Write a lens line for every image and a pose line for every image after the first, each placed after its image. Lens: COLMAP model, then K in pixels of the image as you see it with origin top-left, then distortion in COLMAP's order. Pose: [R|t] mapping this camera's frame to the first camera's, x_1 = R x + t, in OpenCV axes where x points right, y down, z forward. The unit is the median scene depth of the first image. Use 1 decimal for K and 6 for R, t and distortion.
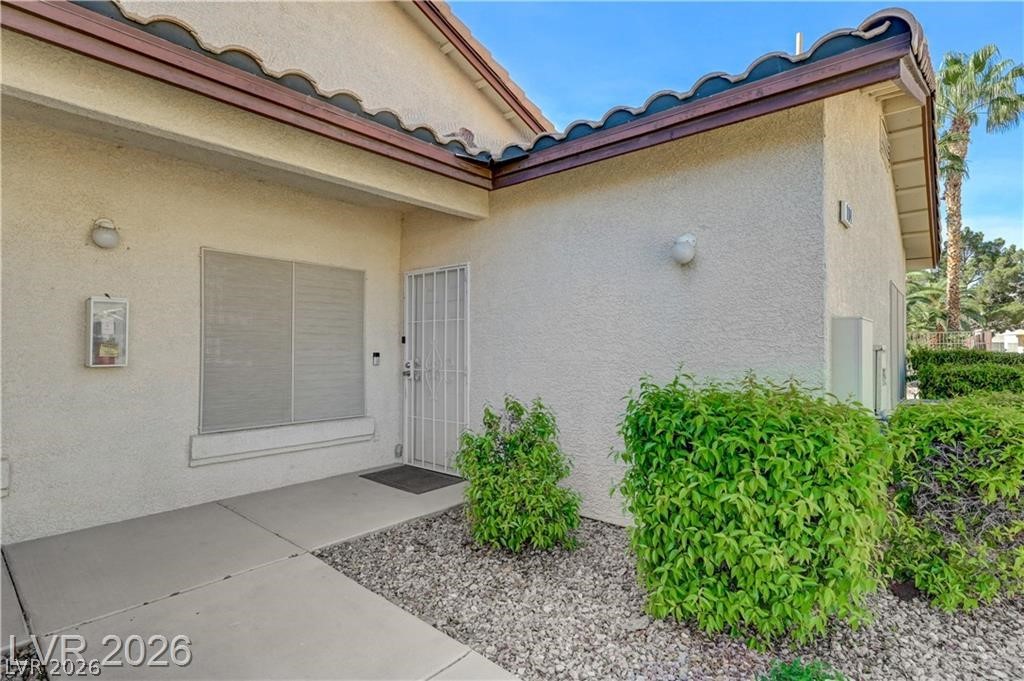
lens RADIAL K [[501.5, 0, 512.8], [0, 501.5, 342.7], [0, 0, 1]] dist [0.001755, 0.000067]
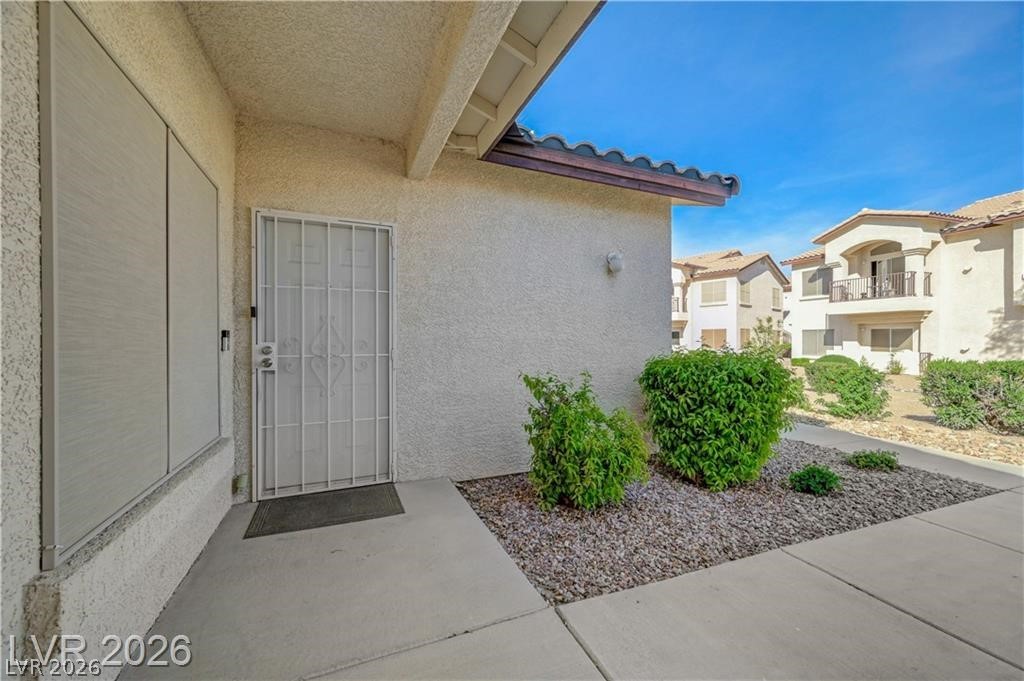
lens RADIAL K [[404.7, 0, 513.3], [0, 404.7, 346.5], [0, 0, 1]] dist [-0.000439, -0.000025]
pose [[0.434530, -0.010345, 0.900598, -0.741161], [-0.009390, 0.999828, 0.016015, 0.037684], [-0.900609, -0.015416, 0.434357, 0.635319]]
